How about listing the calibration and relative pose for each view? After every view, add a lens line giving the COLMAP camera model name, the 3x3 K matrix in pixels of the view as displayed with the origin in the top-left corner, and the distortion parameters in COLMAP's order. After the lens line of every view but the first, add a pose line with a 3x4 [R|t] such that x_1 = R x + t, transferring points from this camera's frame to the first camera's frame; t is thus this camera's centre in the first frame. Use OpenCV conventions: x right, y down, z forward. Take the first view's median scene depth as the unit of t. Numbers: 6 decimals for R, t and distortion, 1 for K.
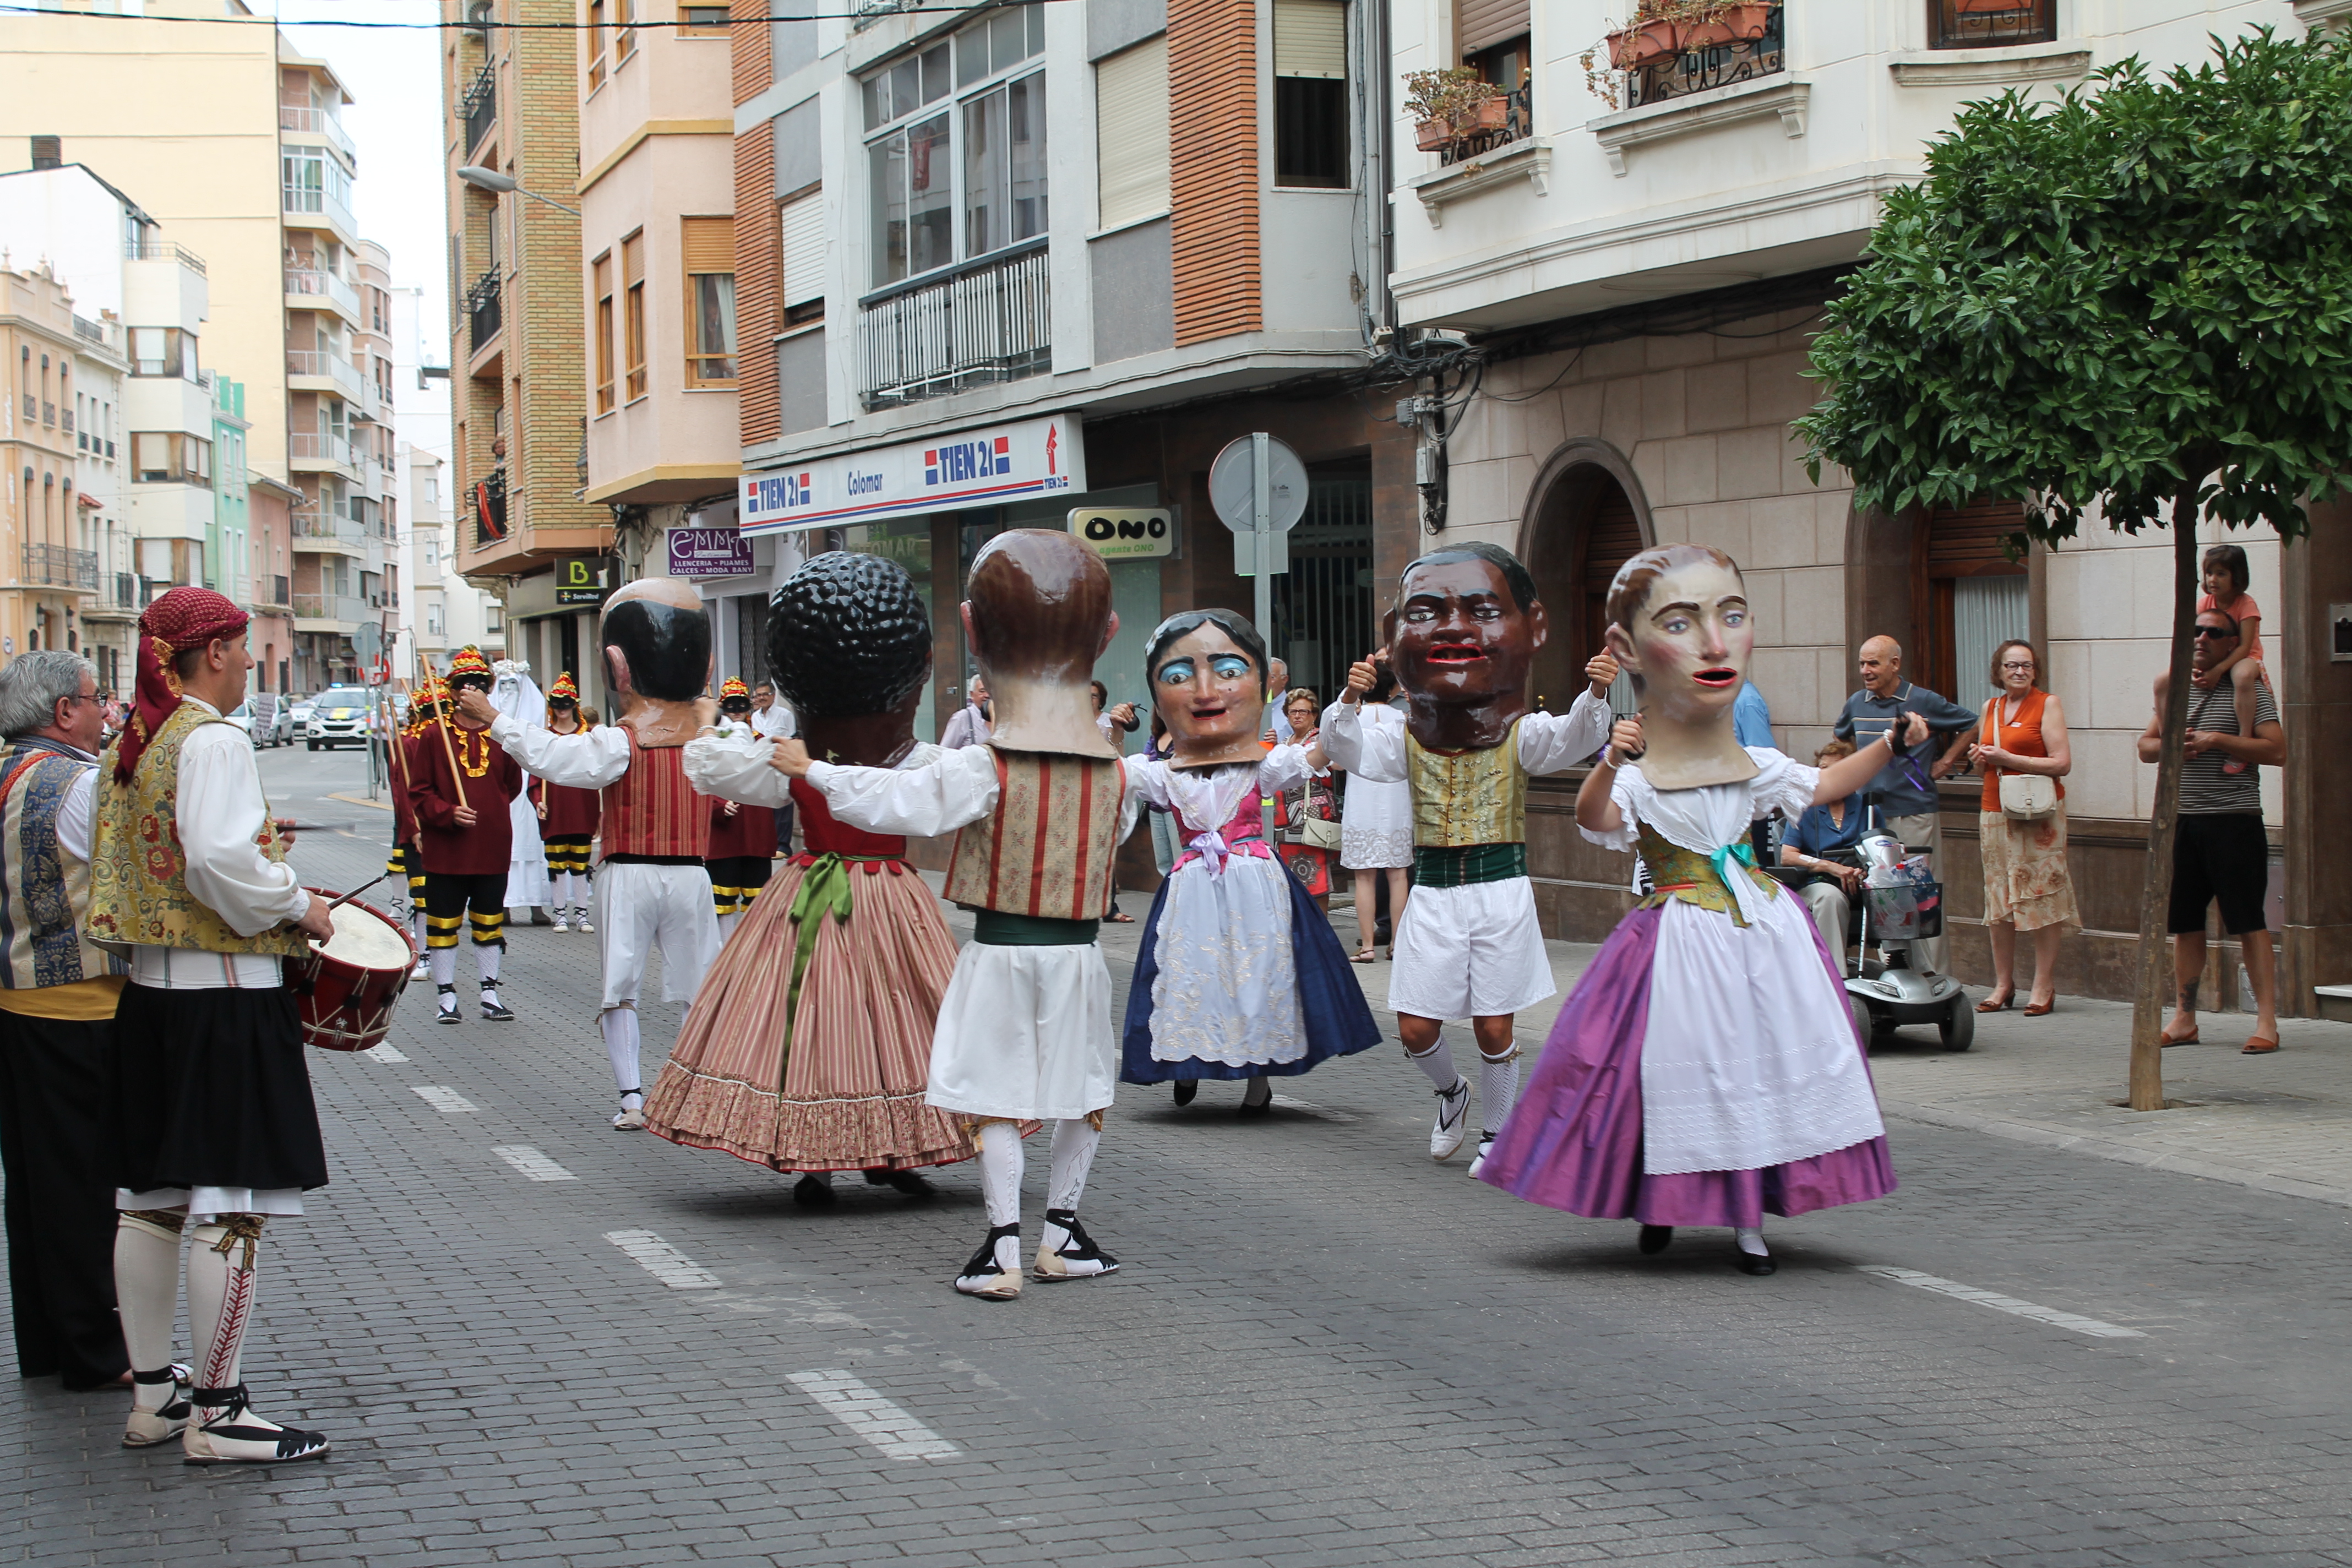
lens RADIAL K [[3662.4, 0, 1177.2], [0, 3662.4, 756.1], [0, 0, 1]] dist [-0.038874, 0.140529]
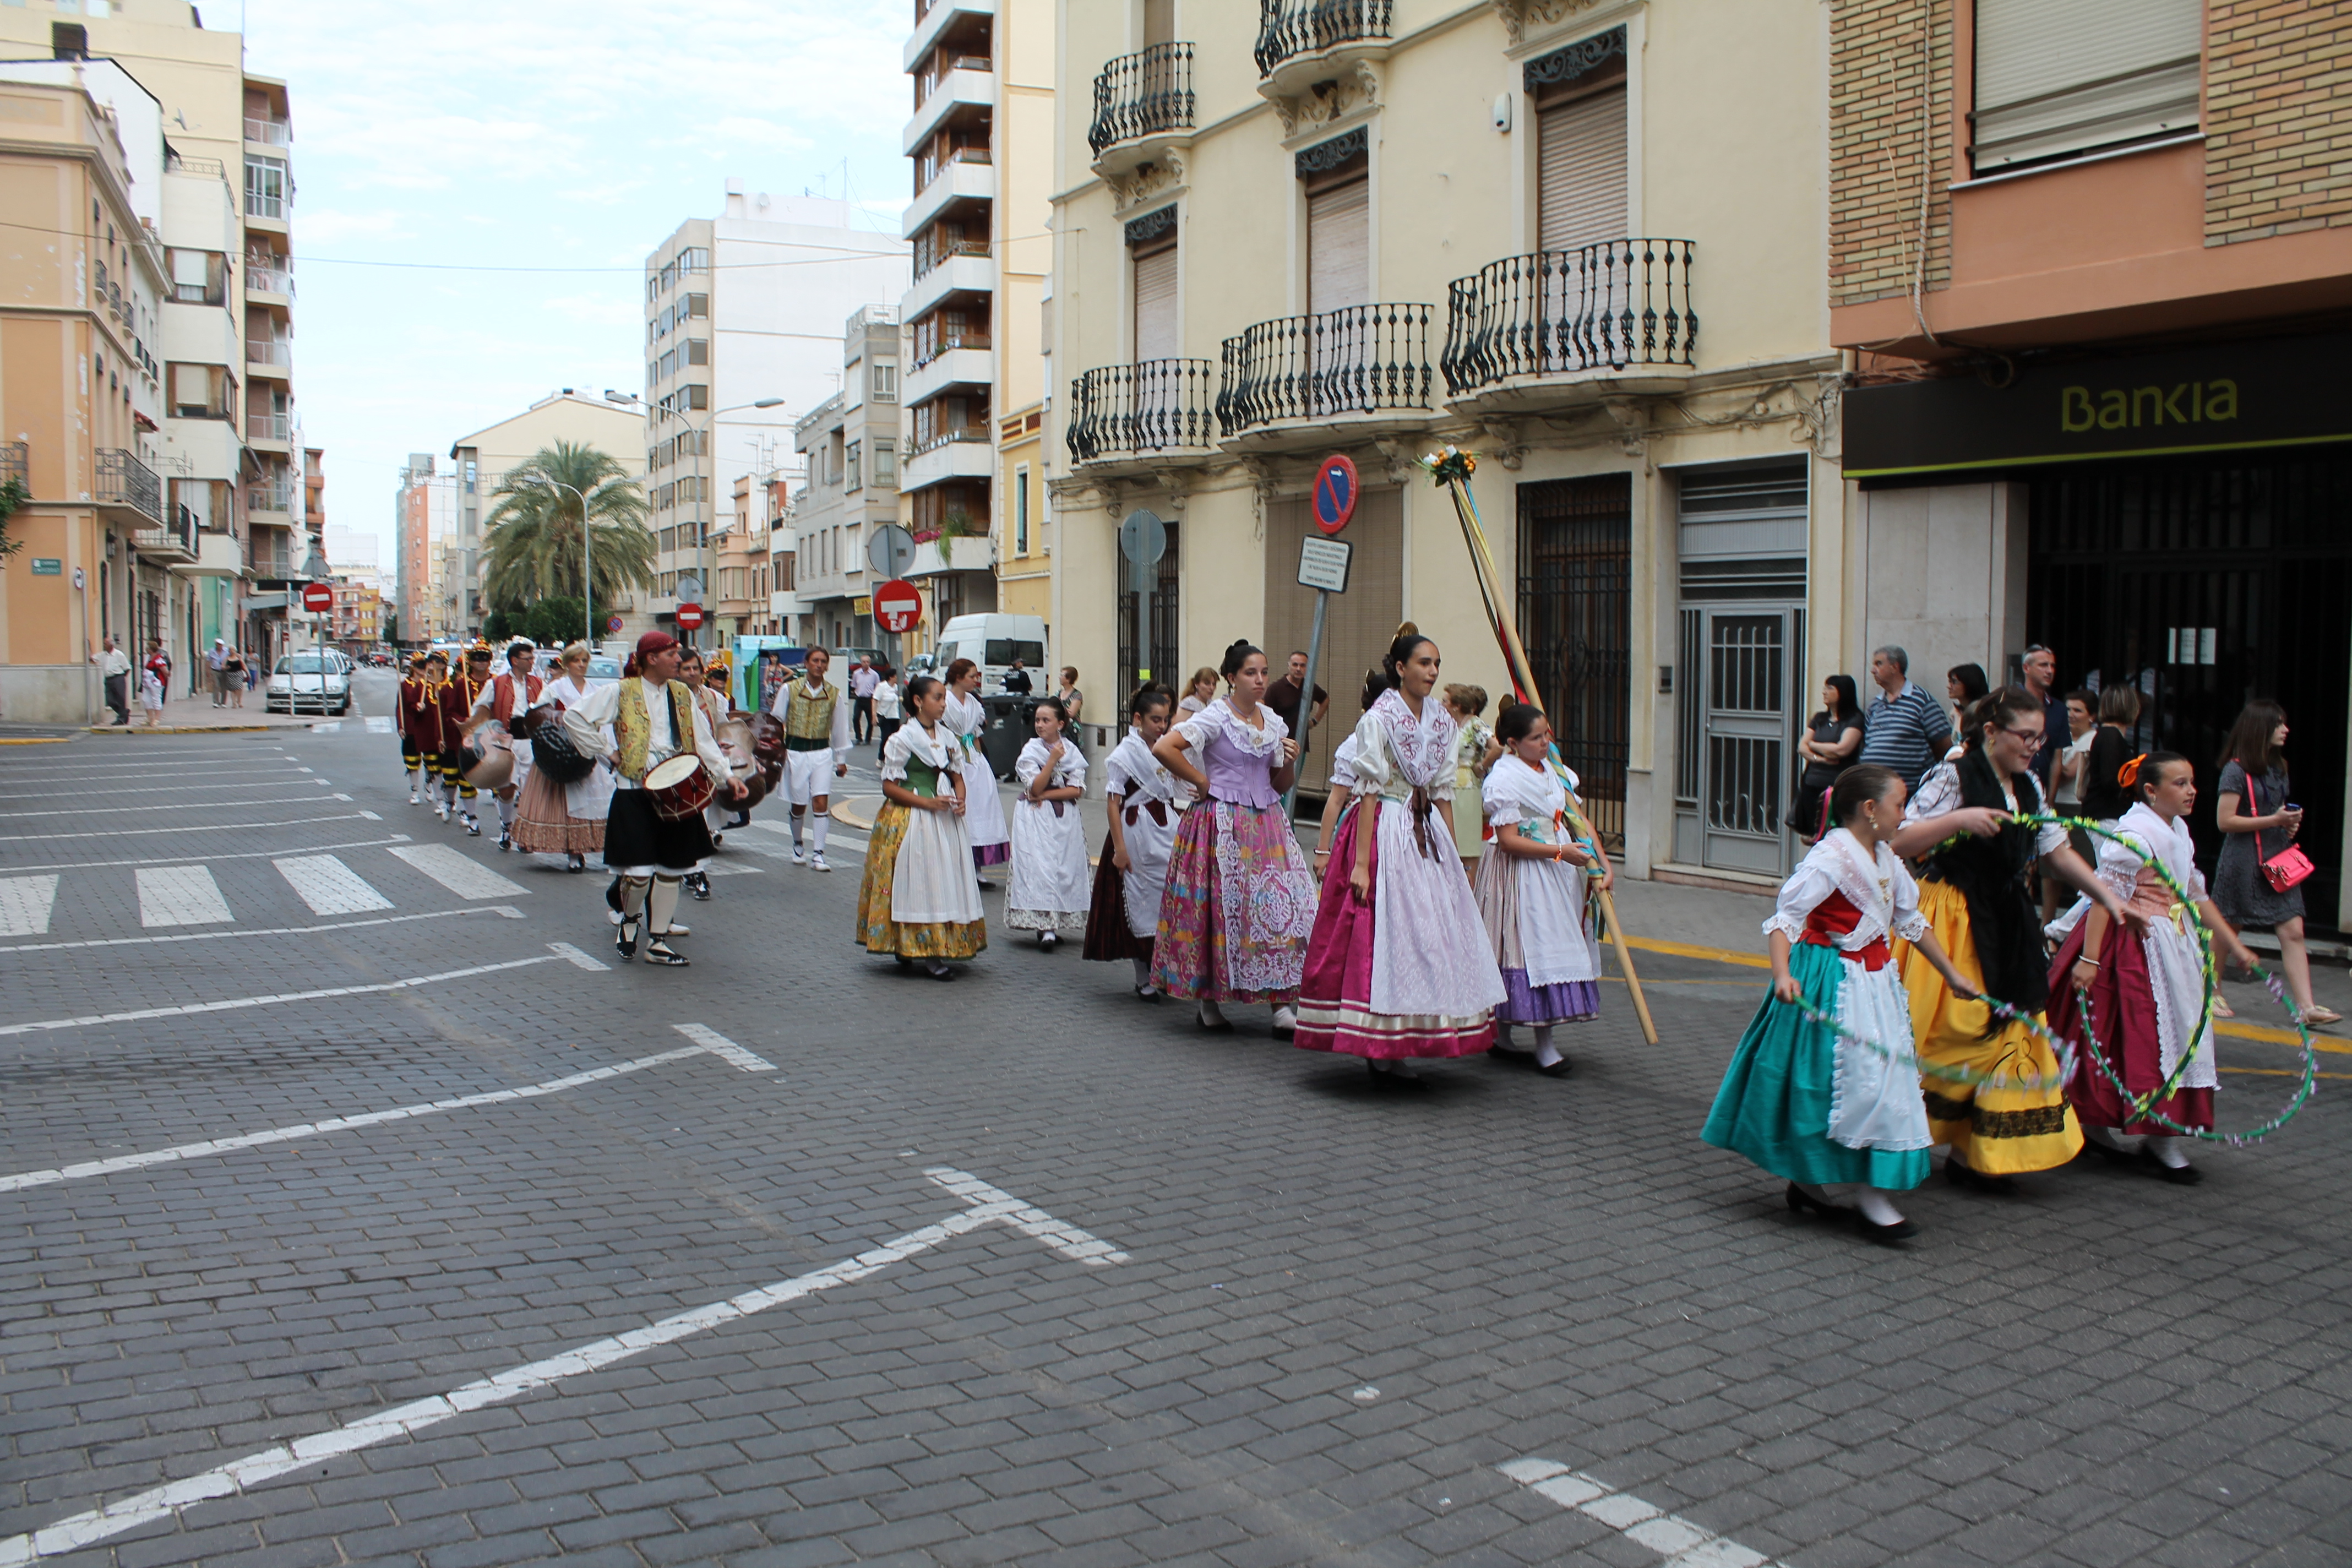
lens RADIAL K [[1990.2, 0, 1176.0], [0, 1990.2, 784.0], [0, 0, 1]] dist [-0.166568, 0.148625]
pose [[0.958346, -0.001084, 0.285607, -0.158853], [-0.011187, 0.999083, 0.041328, -0.004716], [-0.285390, -0.042802, 0.957455, 0.406443]]
